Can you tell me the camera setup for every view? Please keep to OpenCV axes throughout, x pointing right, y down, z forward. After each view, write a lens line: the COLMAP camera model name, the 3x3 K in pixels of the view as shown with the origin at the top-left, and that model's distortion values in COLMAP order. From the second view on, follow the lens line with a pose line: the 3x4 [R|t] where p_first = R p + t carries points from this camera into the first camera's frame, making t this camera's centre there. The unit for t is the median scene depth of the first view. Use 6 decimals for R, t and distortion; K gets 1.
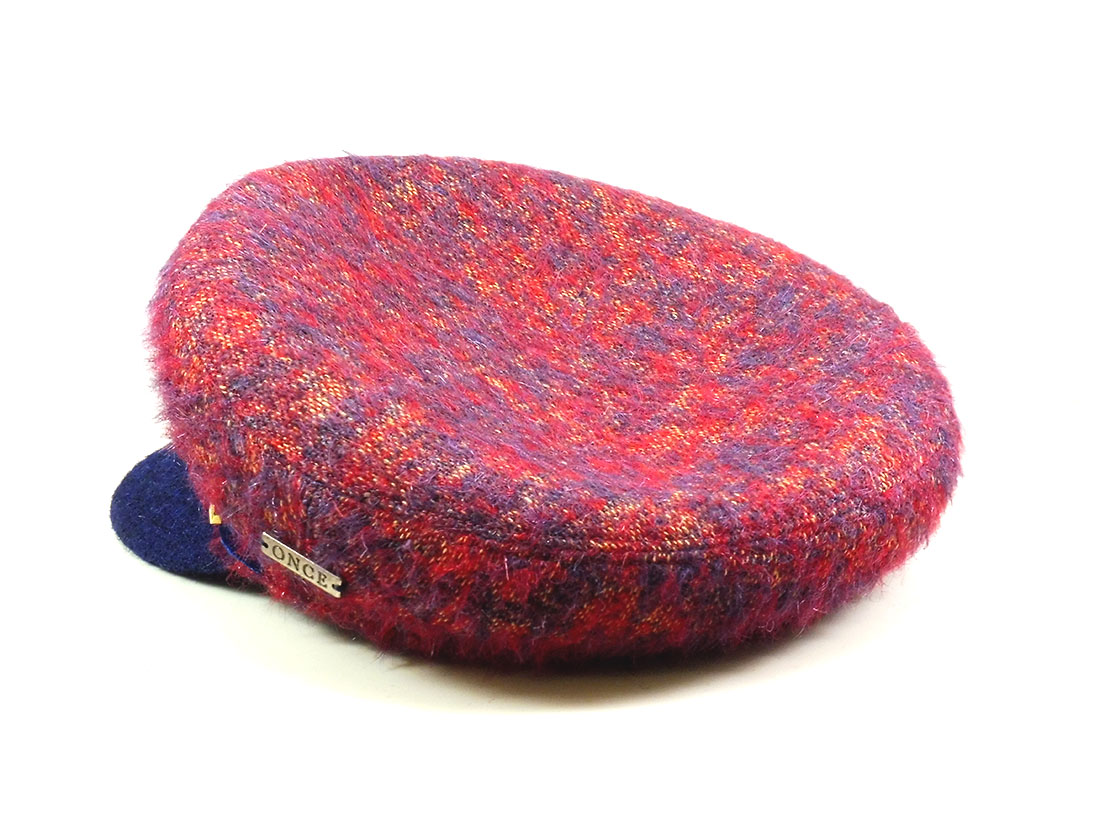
lens RADIAL K [[2837.7, 0, 550.0], [0, 2837.7, 412.5], [0, 0, 1]] dist [1.094051, -28.779758]
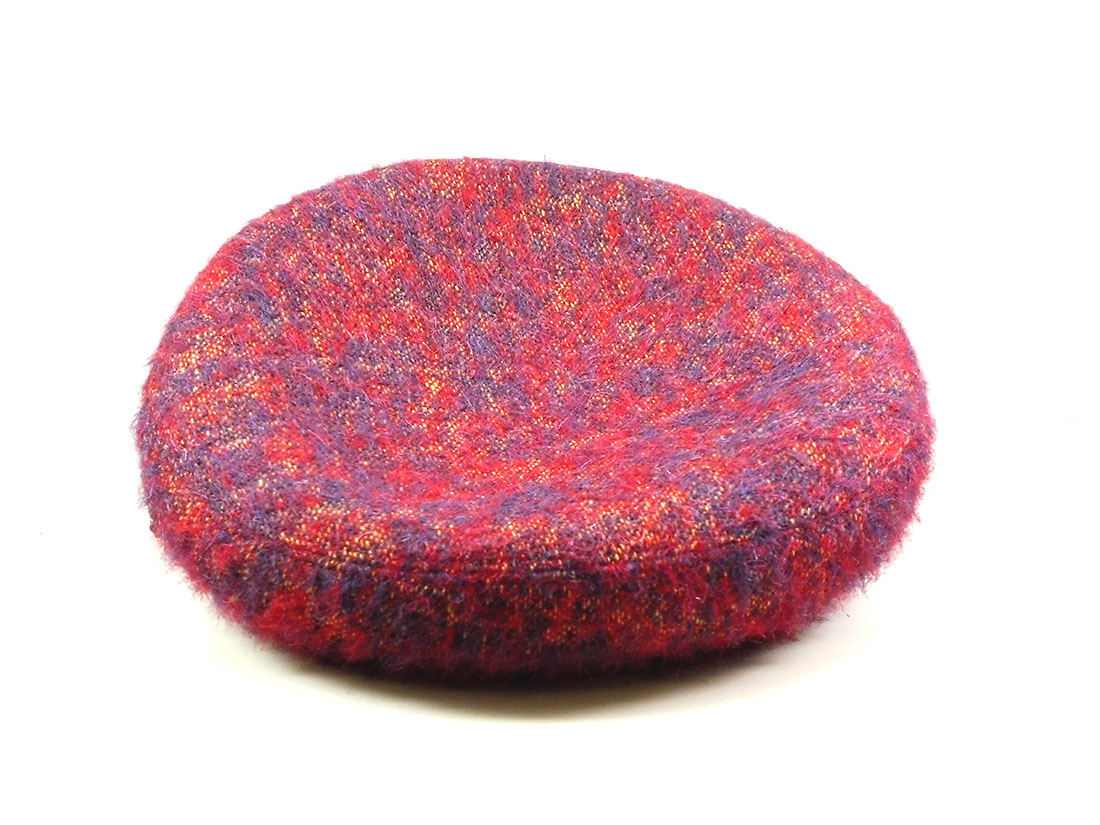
lens RADIAL K [[2837.7, 0, 550.0], [0, 2837.7, 412.5], [0, 0, 1]] dist [1.094051, -28.779758]
pose [[0.766315, 0.197730, -0.611280, 0.696546], [-0.202334, 0.977321, 0.062482, -0.079614], [0.609772, 0.075802, 0.788944, 0.237728]]
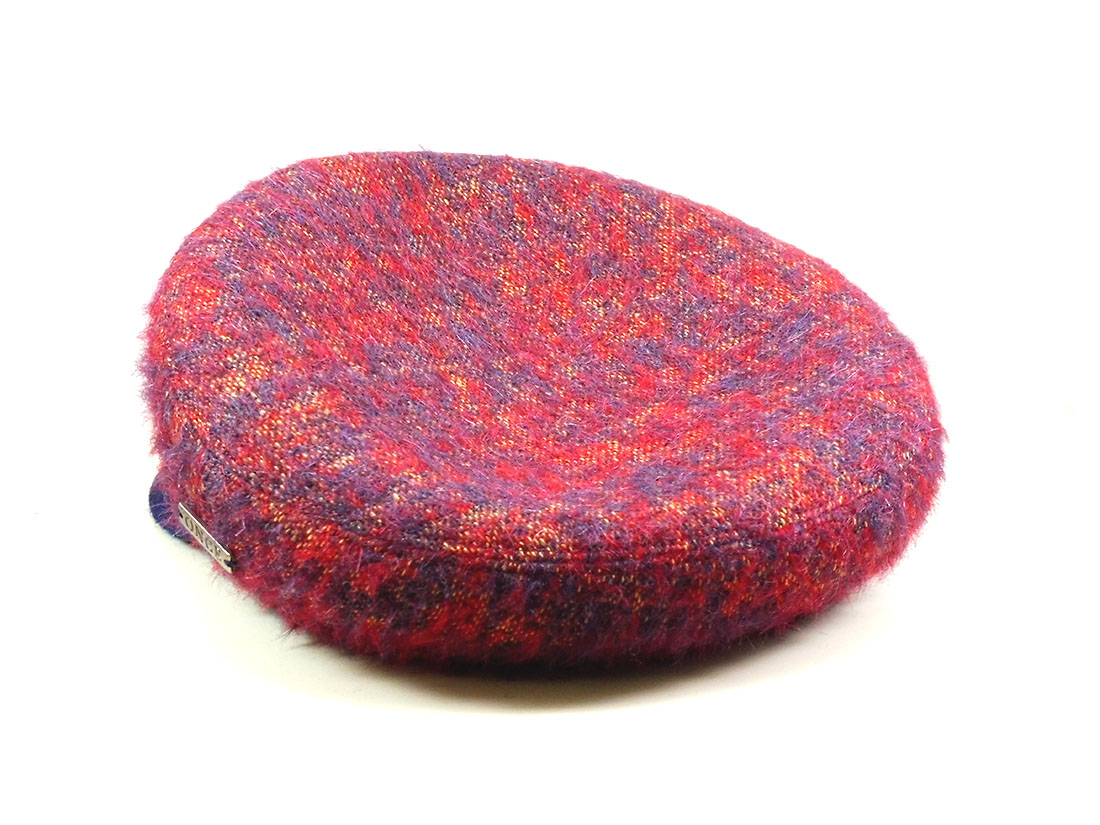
lens RADIAL K [[2837.7, 0, 550.0], [0, 2837.7, 412.5], [0, 0, 1]] dist [1.094051, -28.779758]
pose [[0.956476, 0.094916, -0.275942, 0.316500], [-0.095825, 0.995346, 0.010216, -0.014134], [0.275627, 0.016671, 0.961120, 0.044045]]
